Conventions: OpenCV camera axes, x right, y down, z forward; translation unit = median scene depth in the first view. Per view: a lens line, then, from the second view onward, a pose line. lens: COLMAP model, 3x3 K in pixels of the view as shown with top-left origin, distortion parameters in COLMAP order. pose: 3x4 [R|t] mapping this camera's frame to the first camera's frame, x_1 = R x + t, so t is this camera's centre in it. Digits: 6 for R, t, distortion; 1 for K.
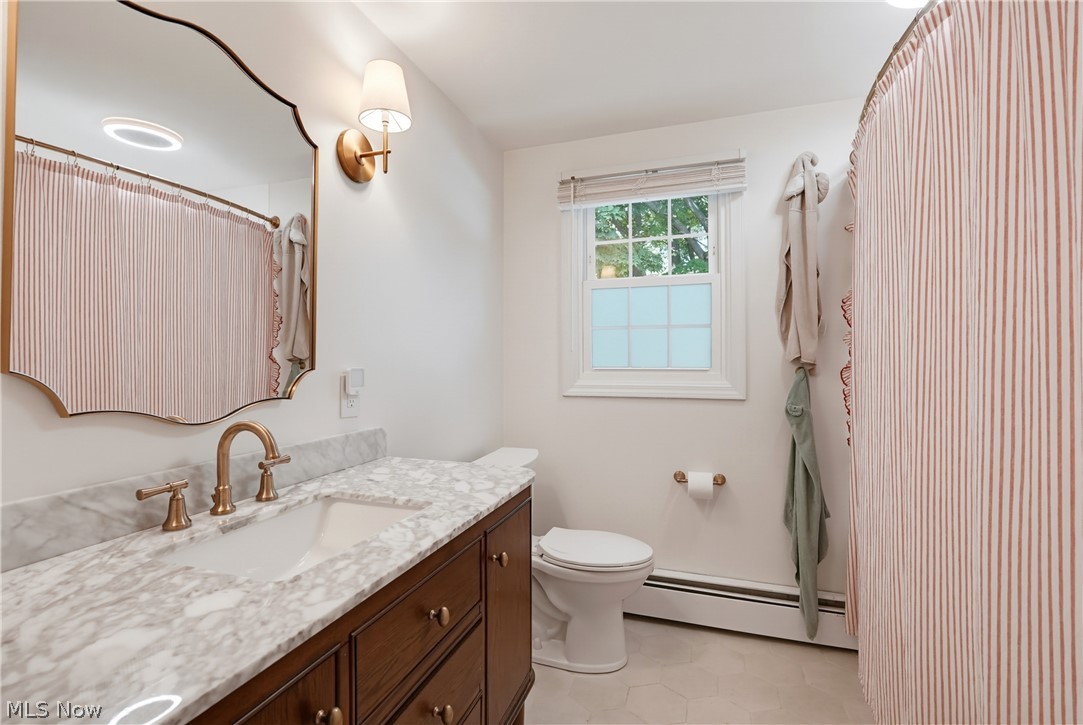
lens RADIAL K [[494.1, 0, 546.7], [0, 494.1, 360.4], [0, 0, 1]] dist [-0.001616, 0.002482]
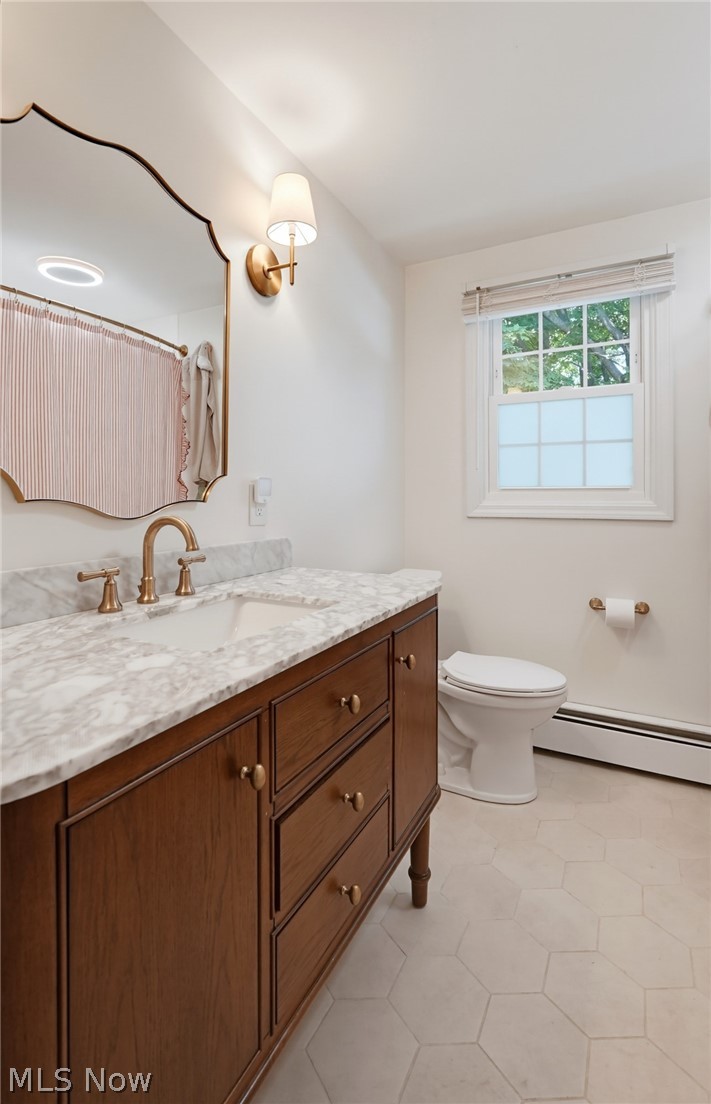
lens RADIAL K [[530.1, 0, 350.7], [0, 530.1, 550.9], [0, 0, 1]] dist [-0.002154, 0.002400]
pose [[0.989210, 0.003100, -0.146470, -0.047161], [-0.003058, 0.999995, 0.000508, 0.164145], [0.146471, -0.000055, 0.989215, -0.055437]]
